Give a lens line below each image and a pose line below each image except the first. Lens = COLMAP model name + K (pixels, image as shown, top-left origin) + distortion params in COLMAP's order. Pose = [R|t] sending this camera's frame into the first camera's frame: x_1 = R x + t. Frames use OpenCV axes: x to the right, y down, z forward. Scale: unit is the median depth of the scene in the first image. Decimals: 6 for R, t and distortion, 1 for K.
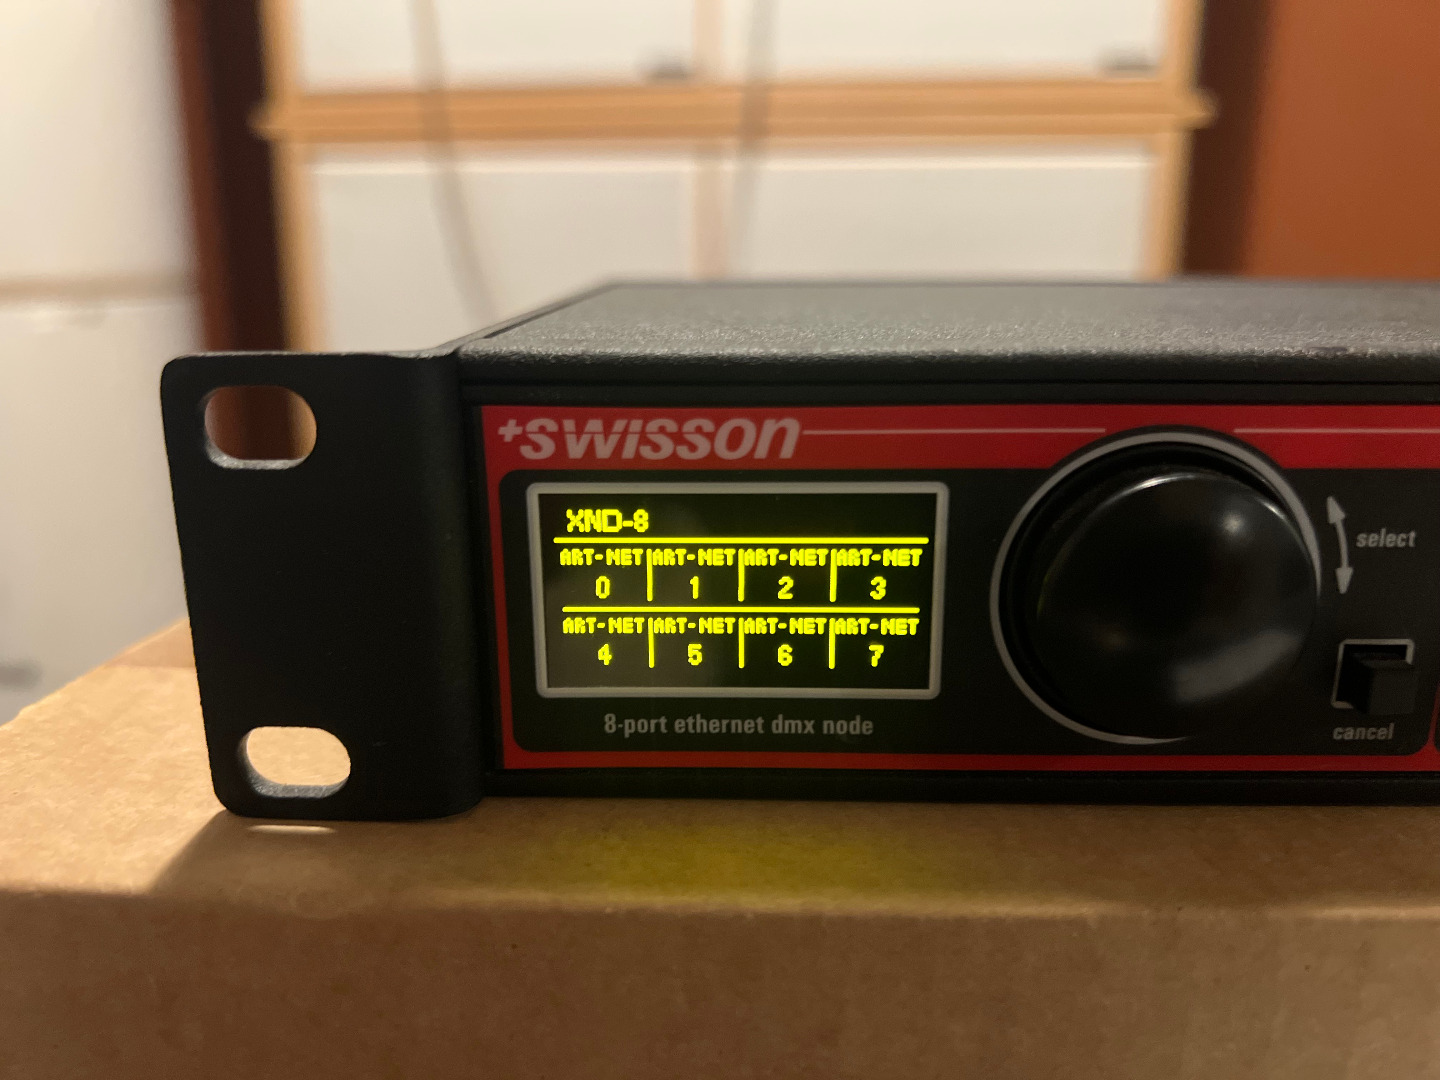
lens RADIAL K [[1137.6, 0, 721.8], [0, 1137.6, 591.0], [0, 0, 1]] dist [-0.000384, -0.002602]
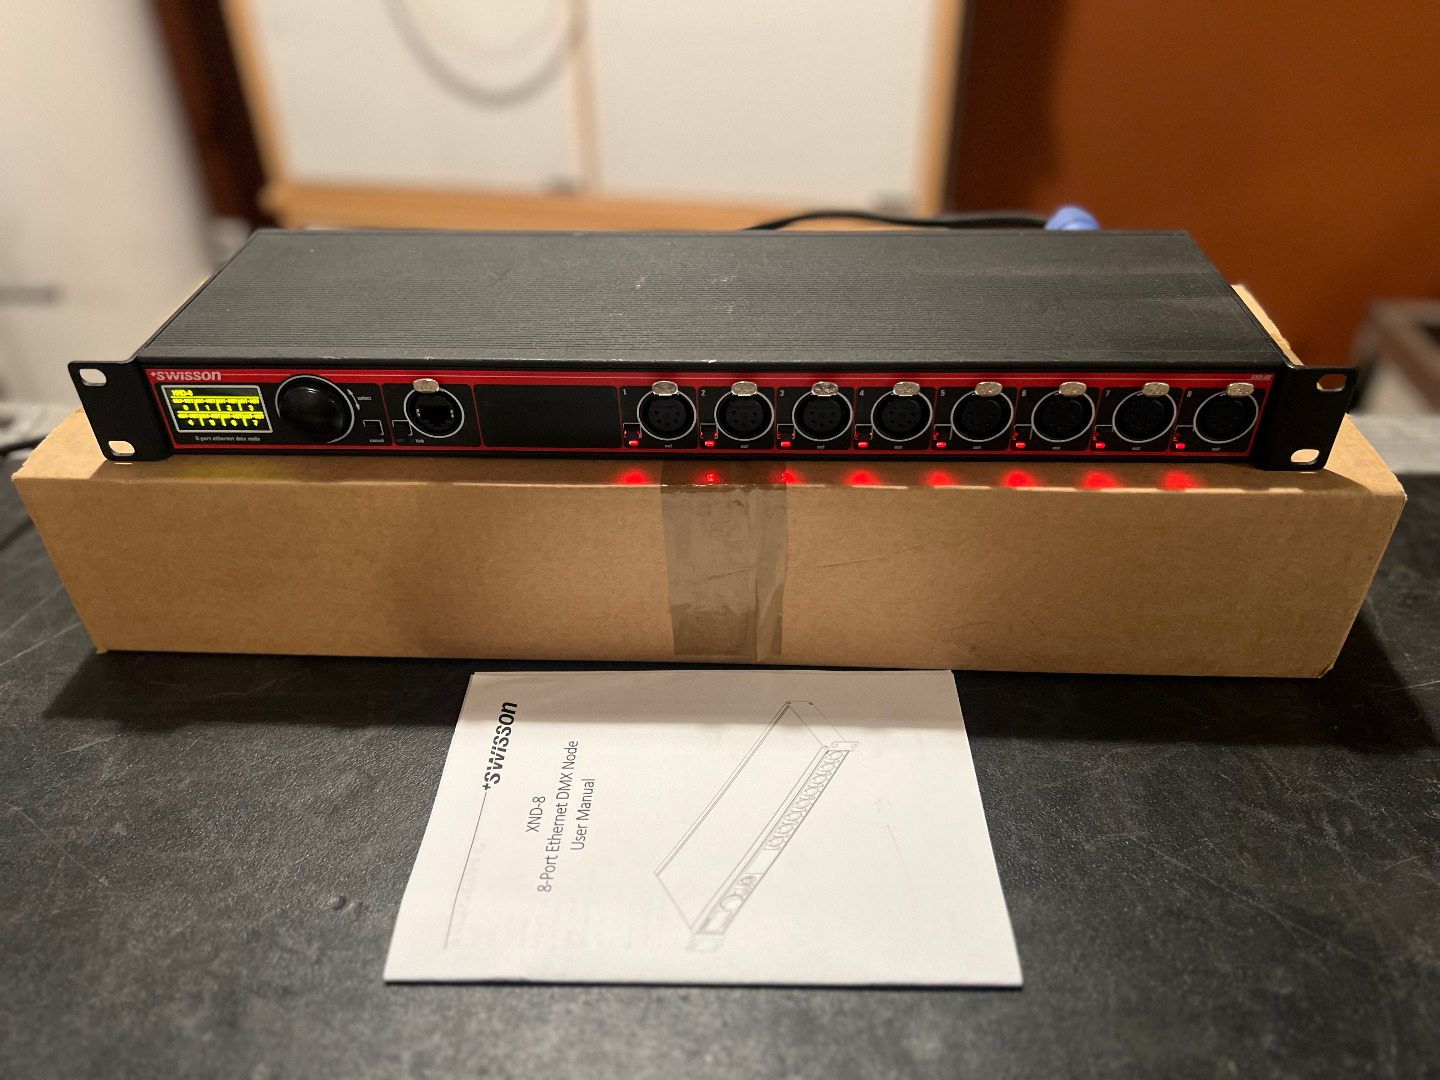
lens RADIAL K [[1101.6, 0, 719.6], [0, 1101.6, 540.2], [0, 0, 1]] dist [0.046741, -0.068564]
pose [[0.999674, -0.001588, -0.025468, 1.944088], [0.010215, 0.939506, 0.342379, -0.914739], [0.023384, -0.342528, 0.939217, -2.917891]]
